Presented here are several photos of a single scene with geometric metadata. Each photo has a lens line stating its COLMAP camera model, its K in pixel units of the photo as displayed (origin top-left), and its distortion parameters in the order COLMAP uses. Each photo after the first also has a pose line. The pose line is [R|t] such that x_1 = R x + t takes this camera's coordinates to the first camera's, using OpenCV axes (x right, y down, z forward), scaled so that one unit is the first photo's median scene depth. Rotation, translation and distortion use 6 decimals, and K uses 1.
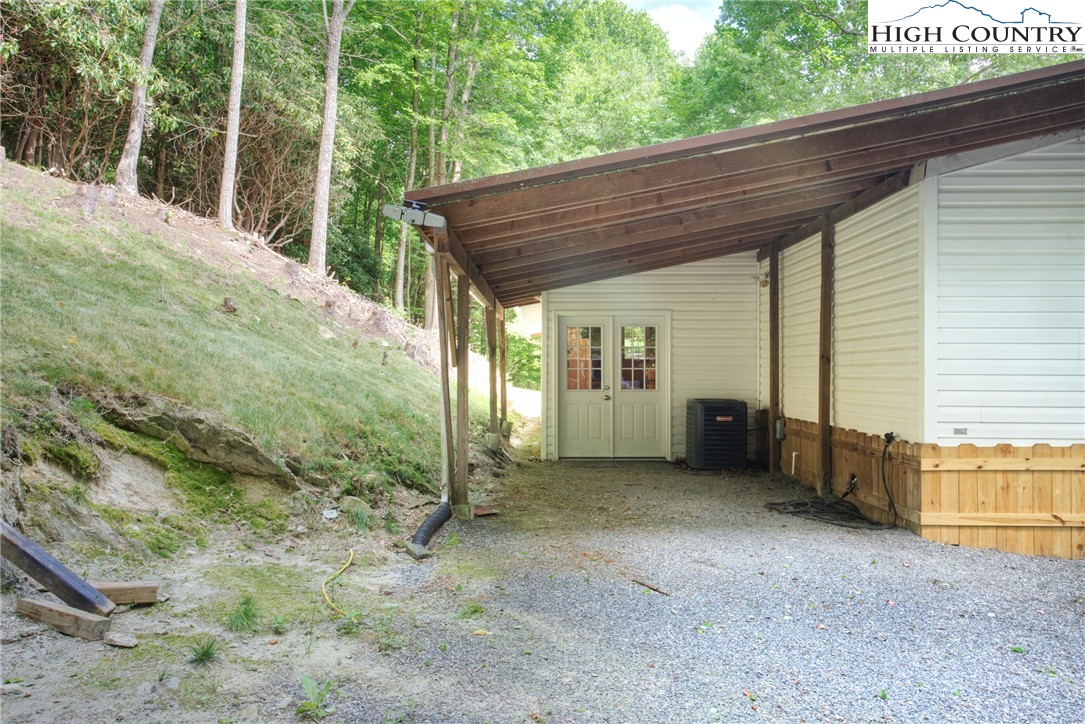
lens RADIAL K [[822.7, 0, 539.7], [0, 822.7, 363.6], [0, 0, 1]] dist [0.024194, -0.013749]
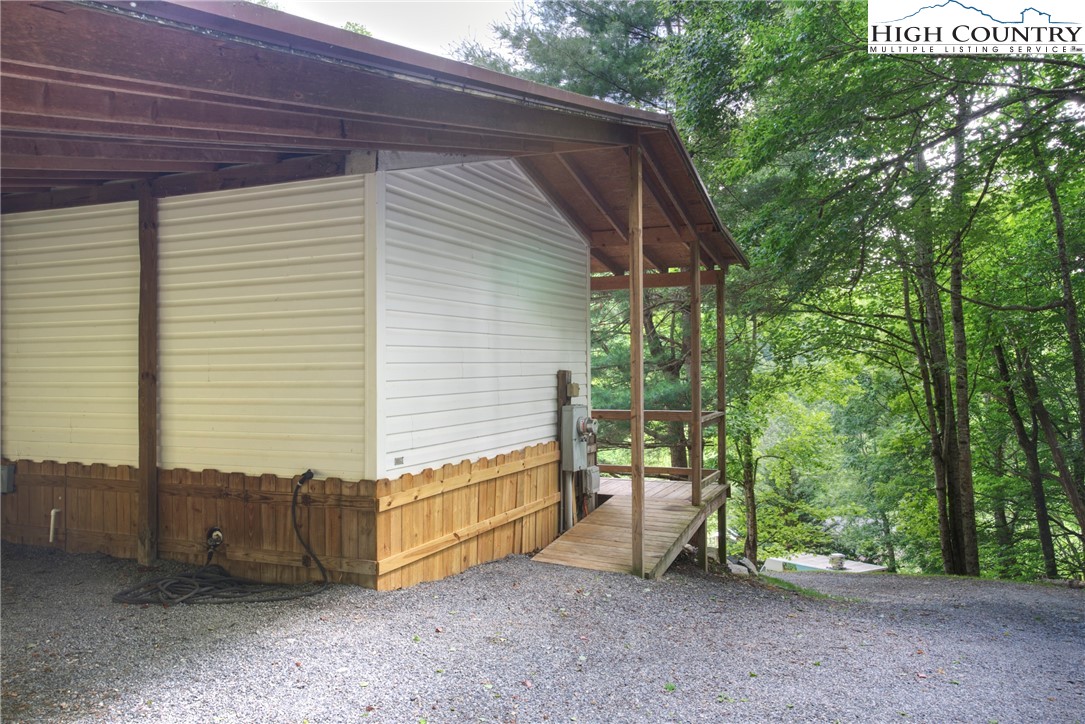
lens RADIAL K [[822.7, 0, 542.4], [0, 822.7, 362.1], [0, 0, 1]] dist [0.024194, -0.013749]
pose [[0.394415, -0.005834, 0.918914, -0.254701], [0.001399, 0.999983, 0.005748, -0.030703], [-0.918931, -0.000981, 0.394417, 0.505424]]
